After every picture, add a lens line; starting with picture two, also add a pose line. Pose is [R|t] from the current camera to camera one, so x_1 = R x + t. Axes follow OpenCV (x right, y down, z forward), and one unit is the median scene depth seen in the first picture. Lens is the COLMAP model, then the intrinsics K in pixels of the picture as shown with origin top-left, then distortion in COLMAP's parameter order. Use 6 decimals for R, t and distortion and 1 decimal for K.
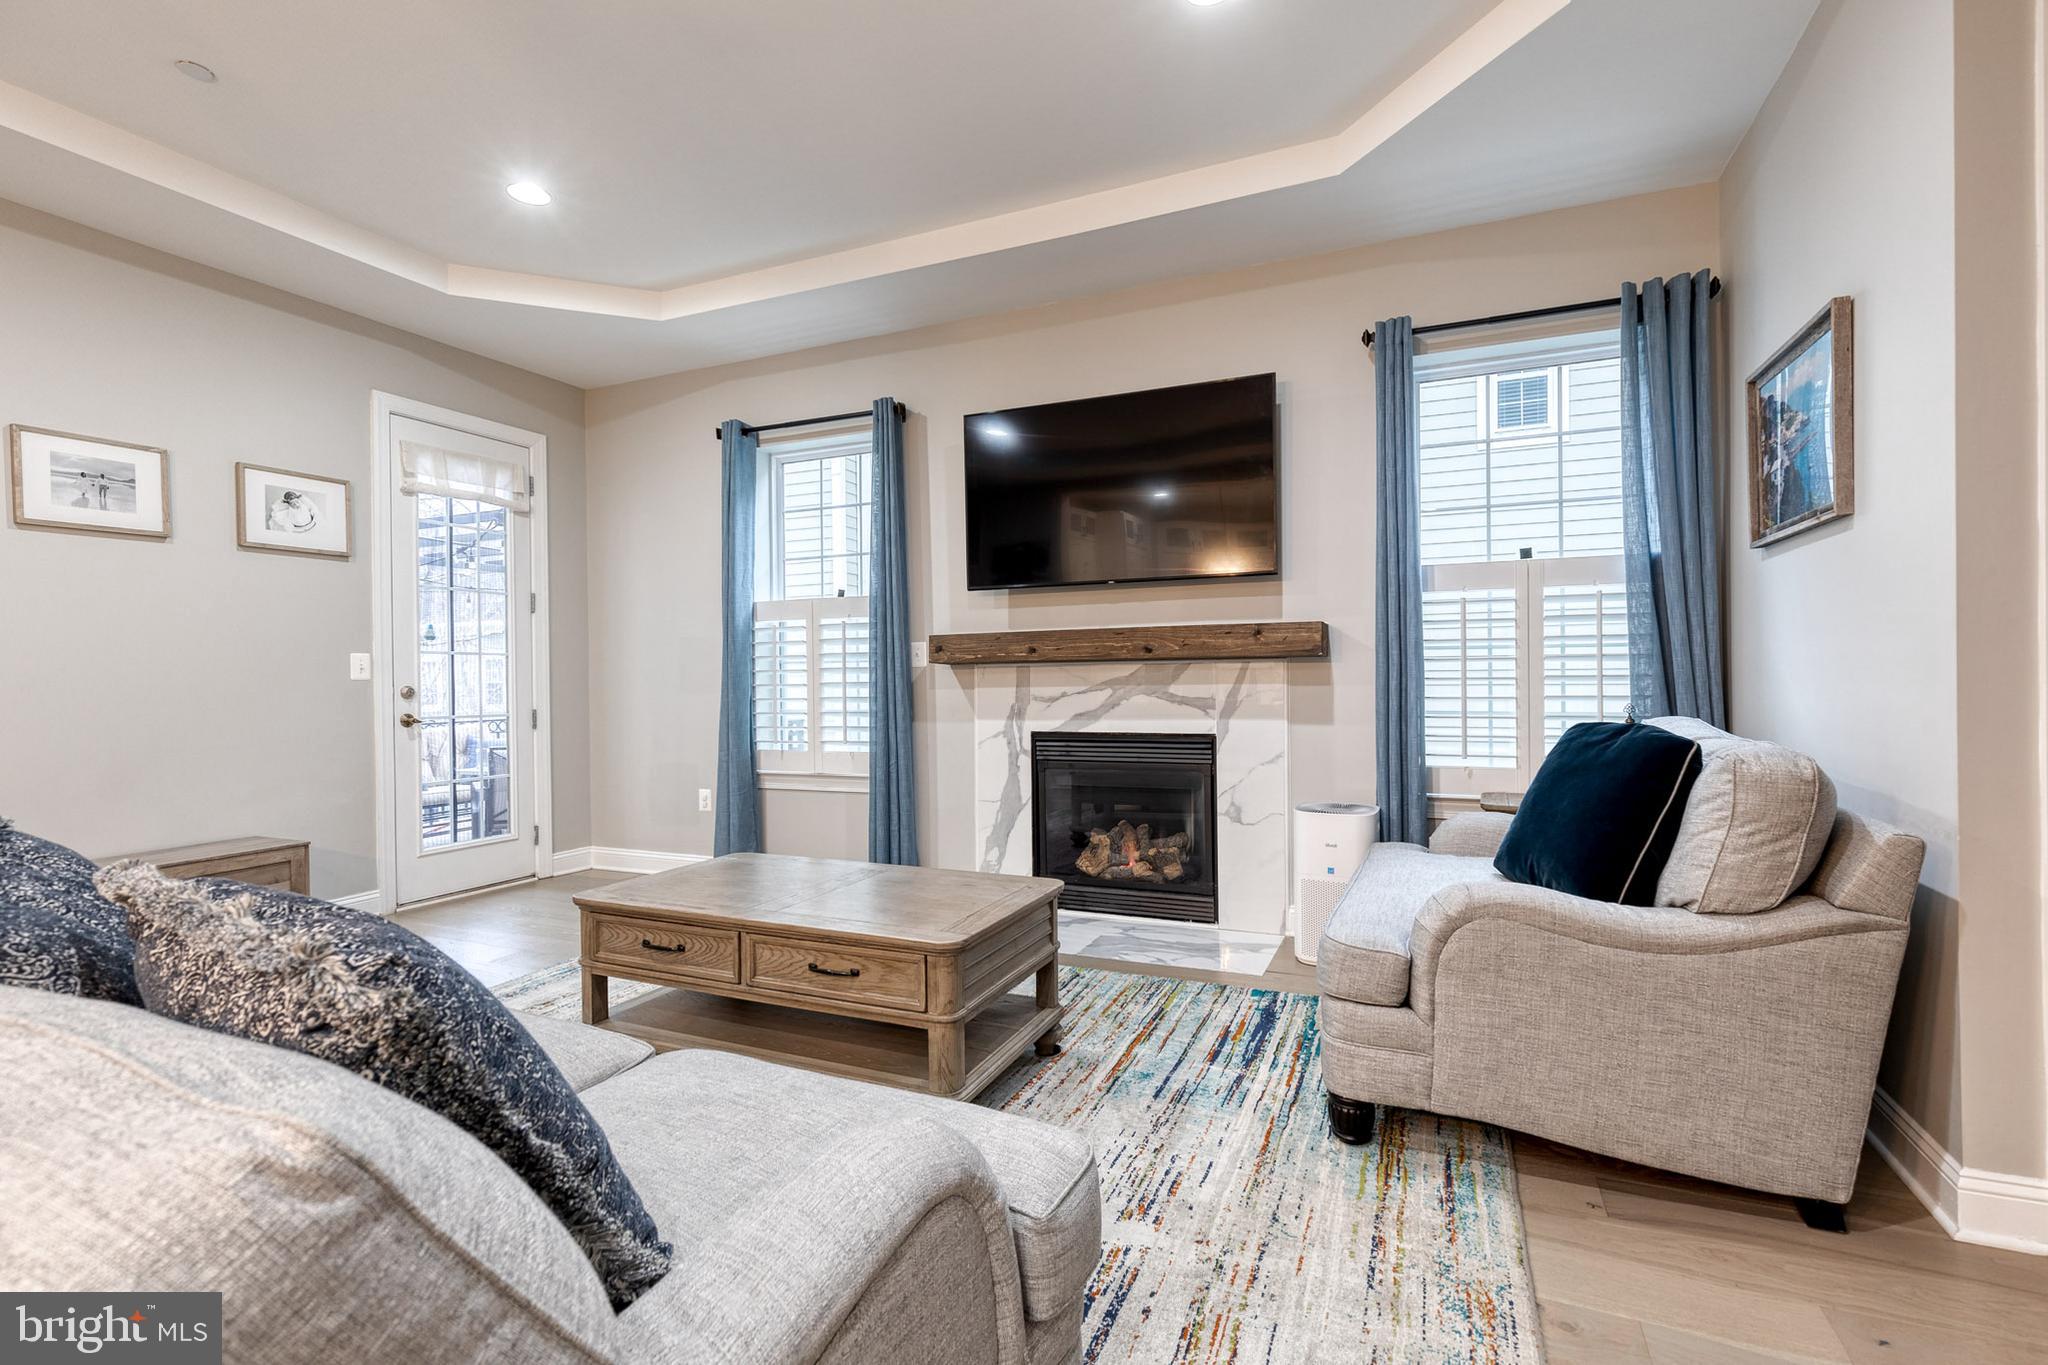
lens RADIAL K [[907.4, 0, 1058.9], [0, 907.4, 716.3], [0, 0, 1]] dist [0.010010, 0.000442]
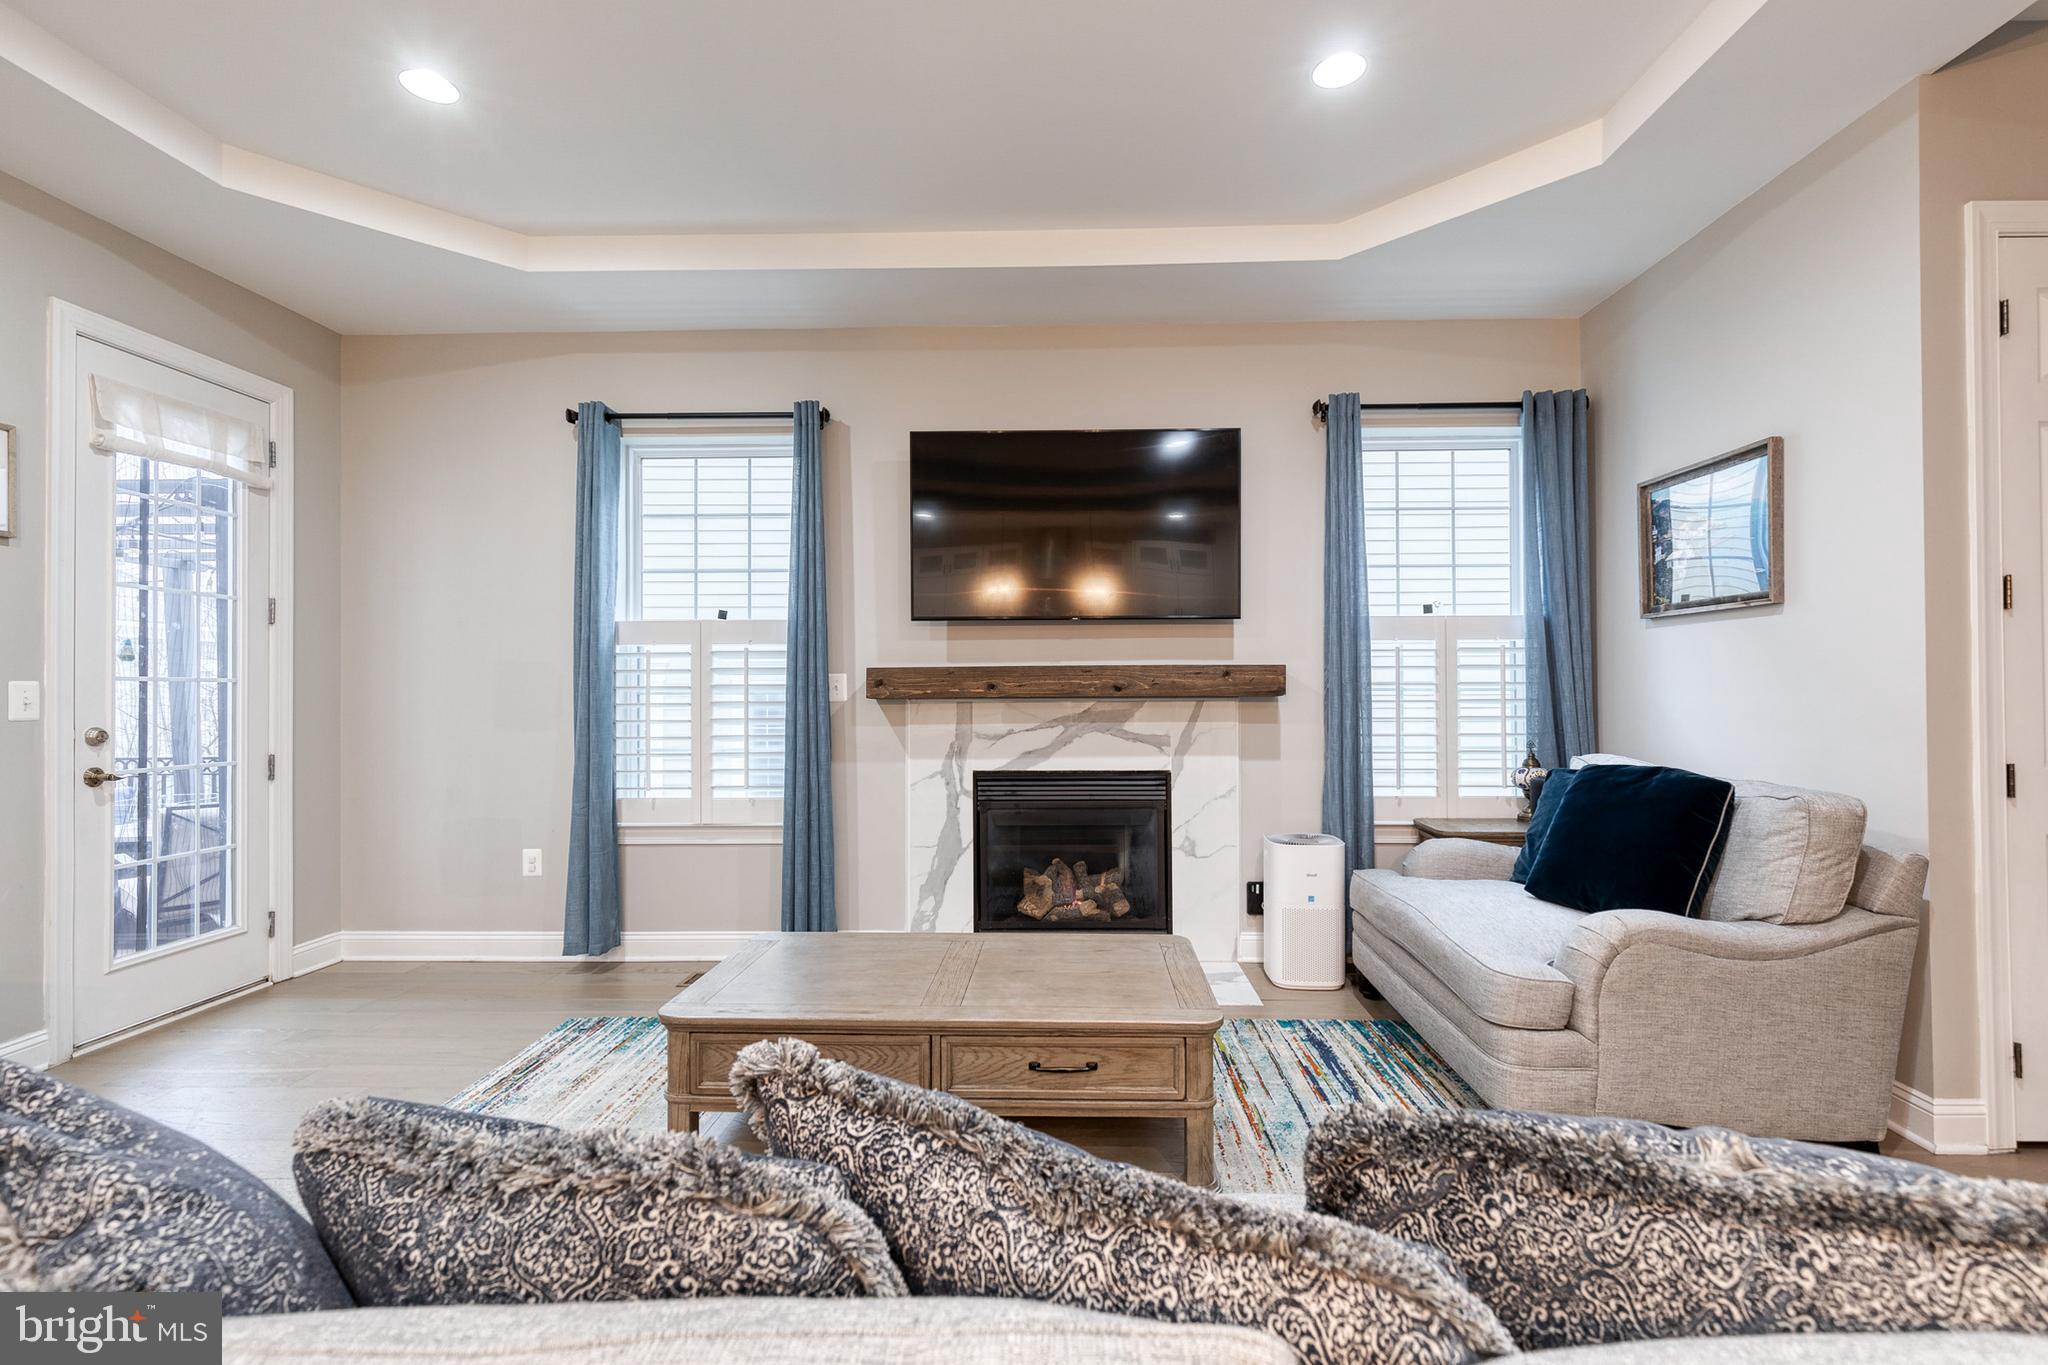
lens RADIAL K [[907.4, 0, 1058.9], [0, 907.4, 716.3], [0, 0, 1]] dist [0.010010, 0.000442]
pose [[0.931253, -0.002853, 0.364362, -0.319359], [0.008859, 0.999851, -0.014816, -0.027760], [-0.364265, 0.017025, 0.931140, 0.093522]]
